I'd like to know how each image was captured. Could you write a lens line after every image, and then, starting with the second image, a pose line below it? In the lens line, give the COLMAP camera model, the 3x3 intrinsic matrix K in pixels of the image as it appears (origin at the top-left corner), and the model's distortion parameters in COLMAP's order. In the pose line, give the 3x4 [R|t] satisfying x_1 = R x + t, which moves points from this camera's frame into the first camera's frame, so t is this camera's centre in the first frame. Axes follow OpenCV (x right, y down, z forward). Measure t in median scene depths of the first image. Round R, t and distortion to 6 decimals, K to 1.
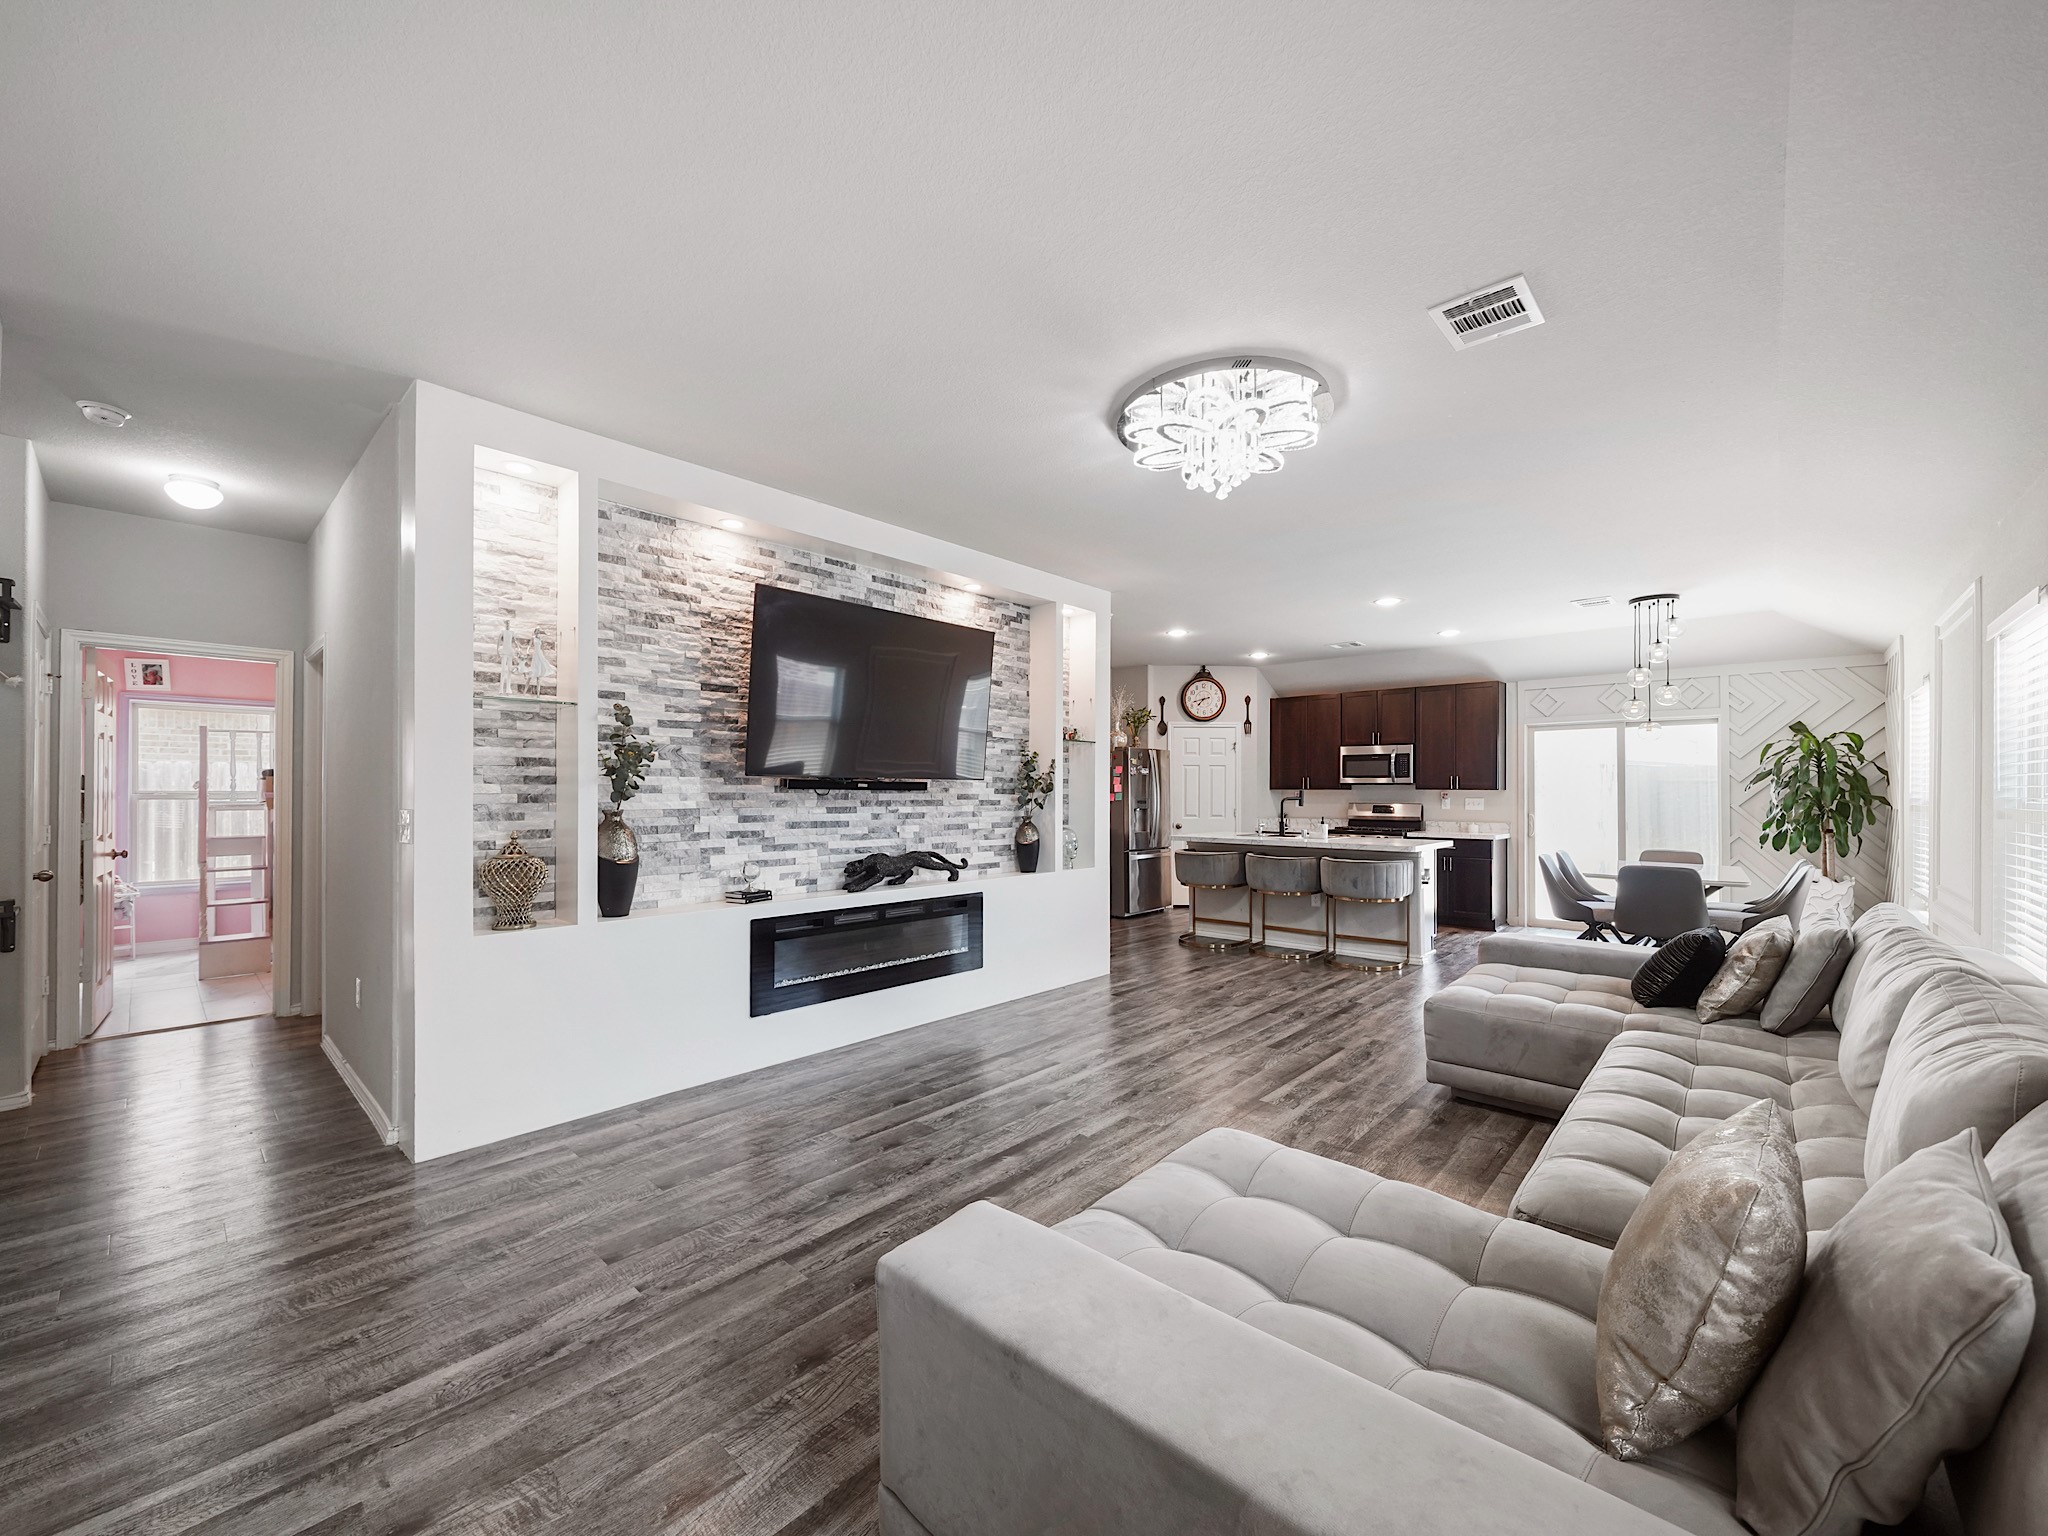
lens RADIAL K [[811.9, 0, 1017.3], [0, 811.9, 786.5], [0, 0, 1]] dist [-0.002996, -0.000288]
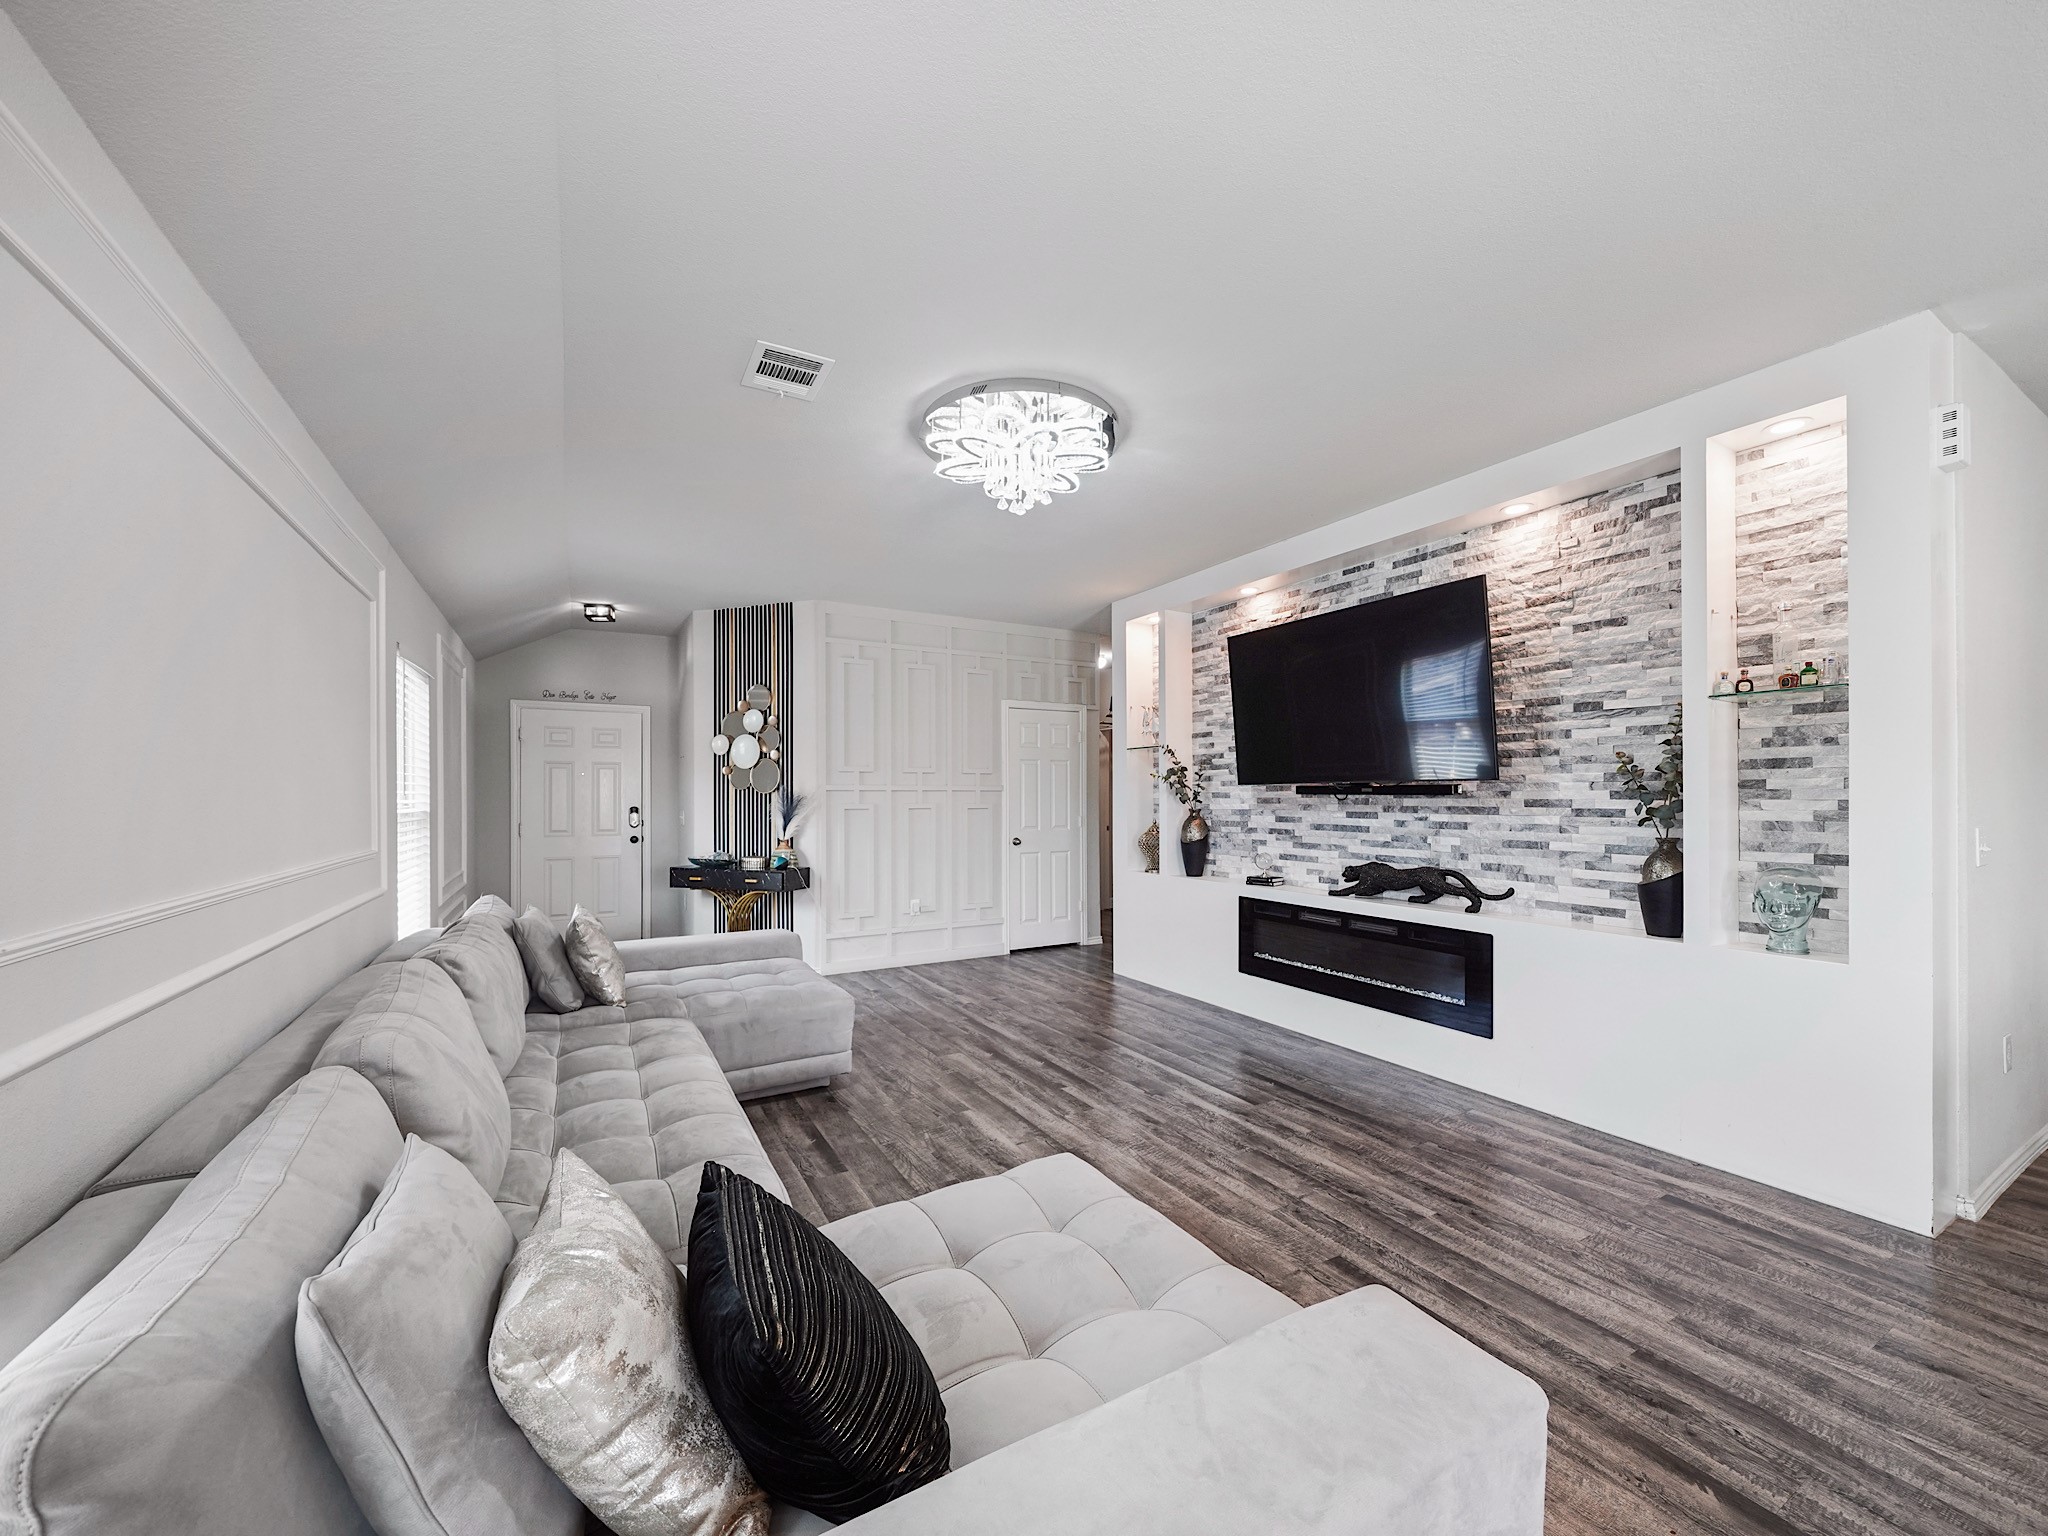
lens RADIAL K [[790.0, 0, 1021.4], [0, 790.0, 790.2], [0, 0, 1]] dist [-0.005246, -0.000161]
pose [[-0.304729, -0.008759, -0.952399, 0.809954], [0.008711, 0.999890, -0.011983, 0.006314], [0.952399, -0.011948, -0.304619, 0.874657]]
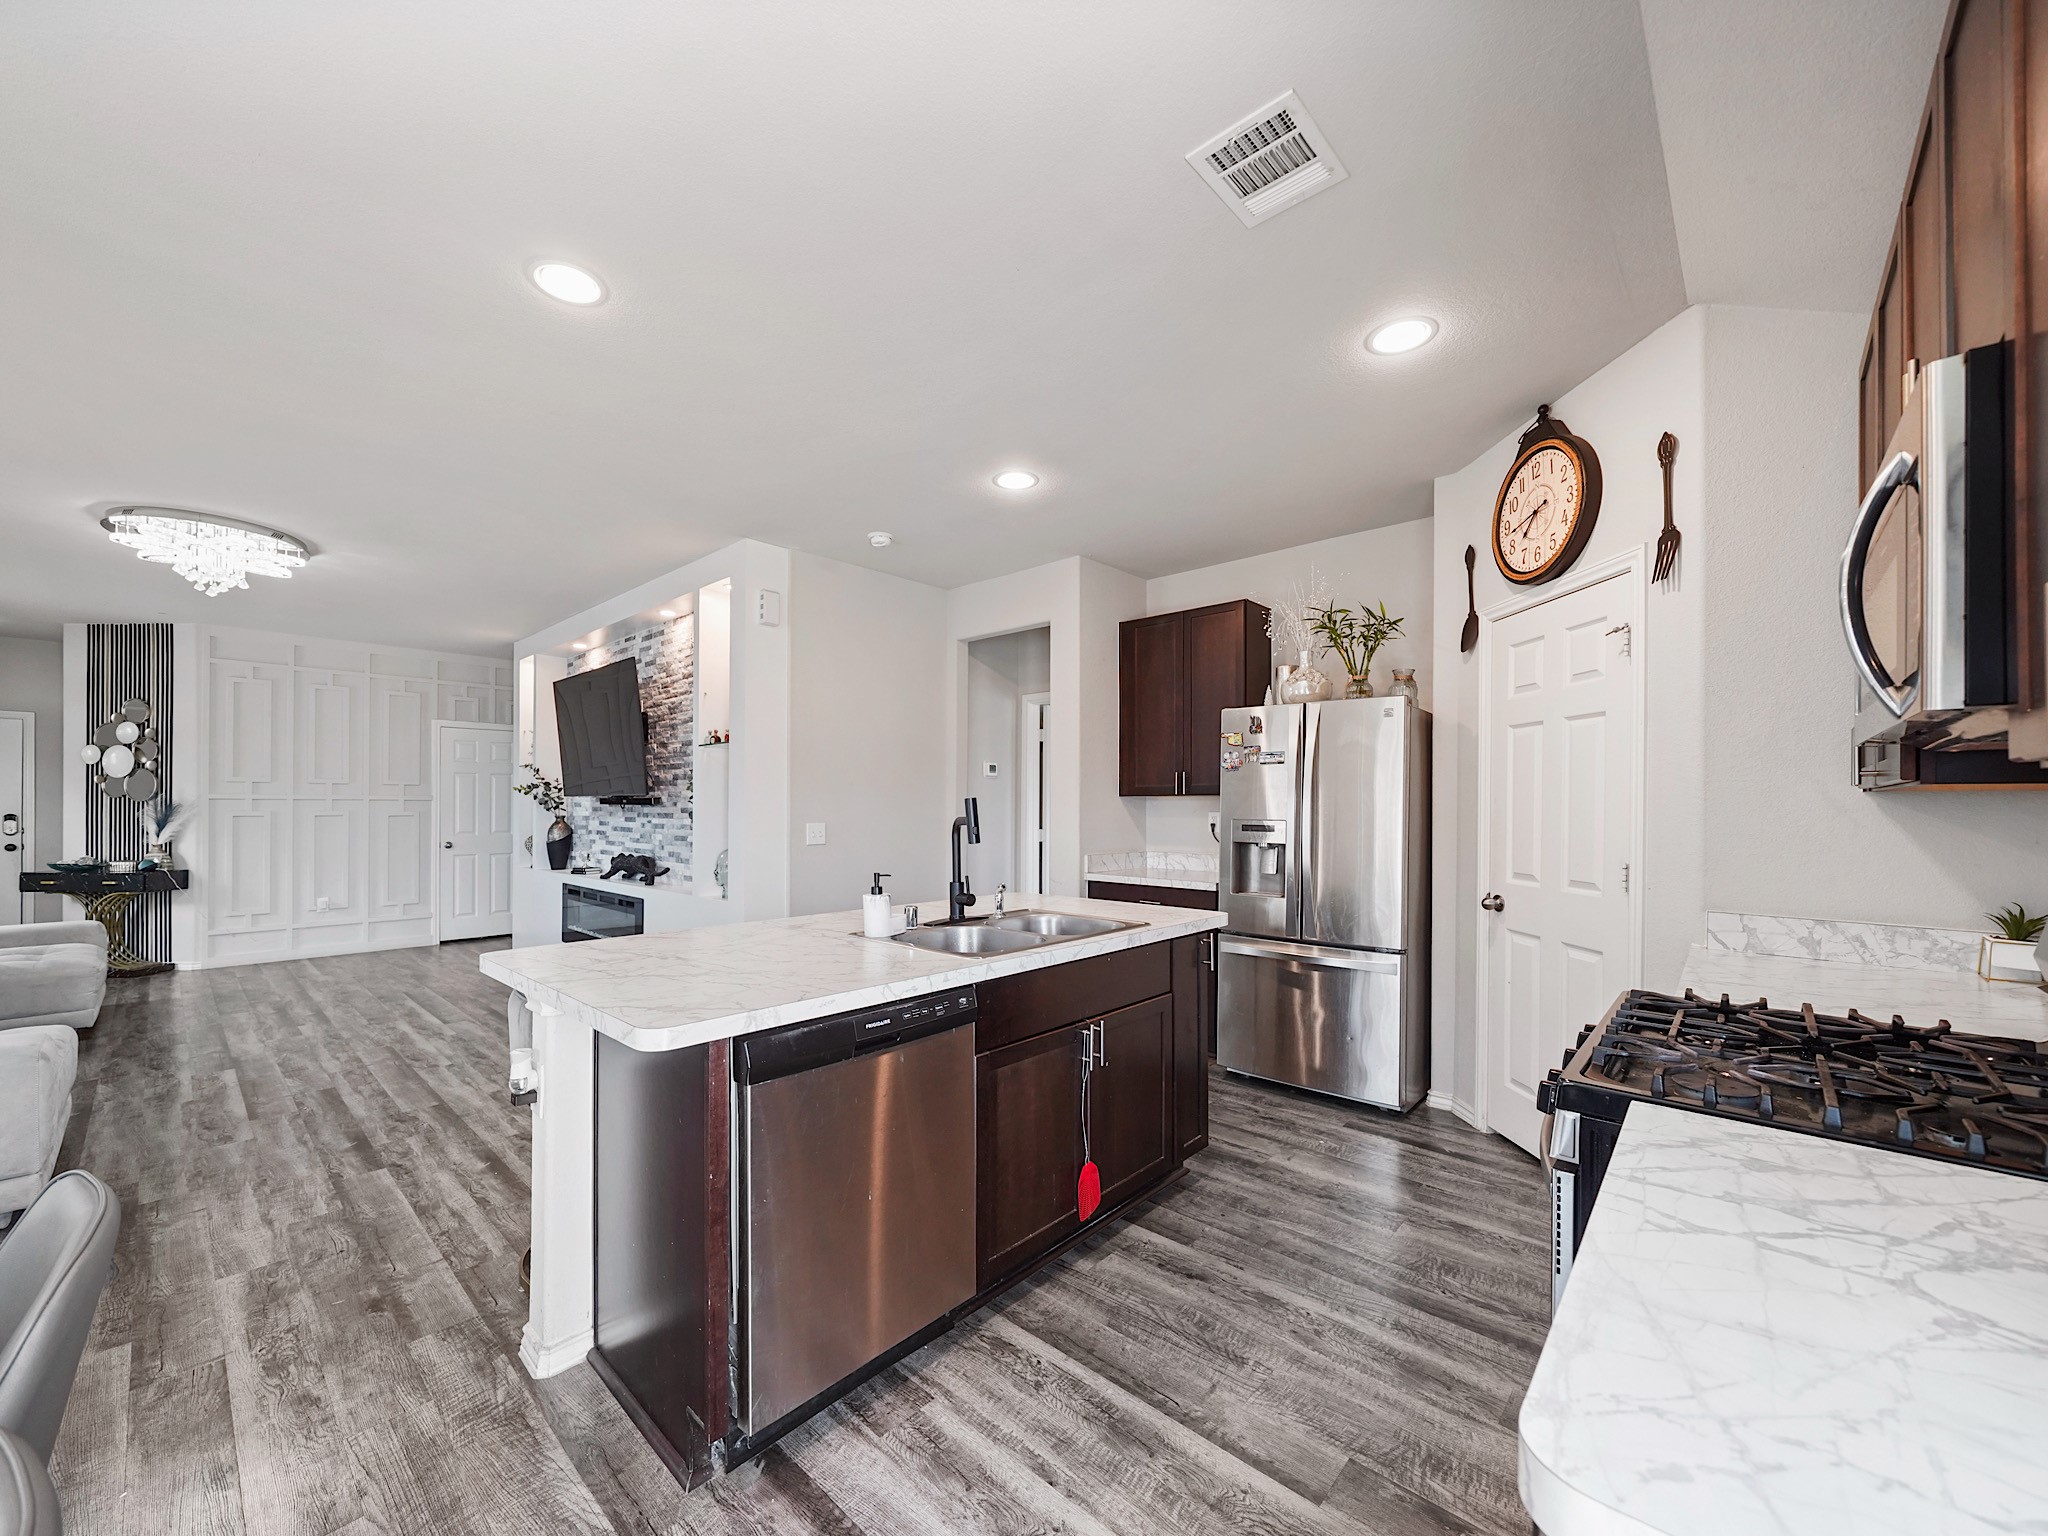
lens RADIAL K [[797.8, 0, 1017.9], [0, 797.8, 802.5], [0, 0, 1]] dist [-0.007195, 0.000018]
pose [[0.002587, -0.008213, -0.999963, 1.086233], [0.005910, 0.999949, -0.008197, 0.014909], [0.999979, -0.005889, 0.002635, 1.601312]]
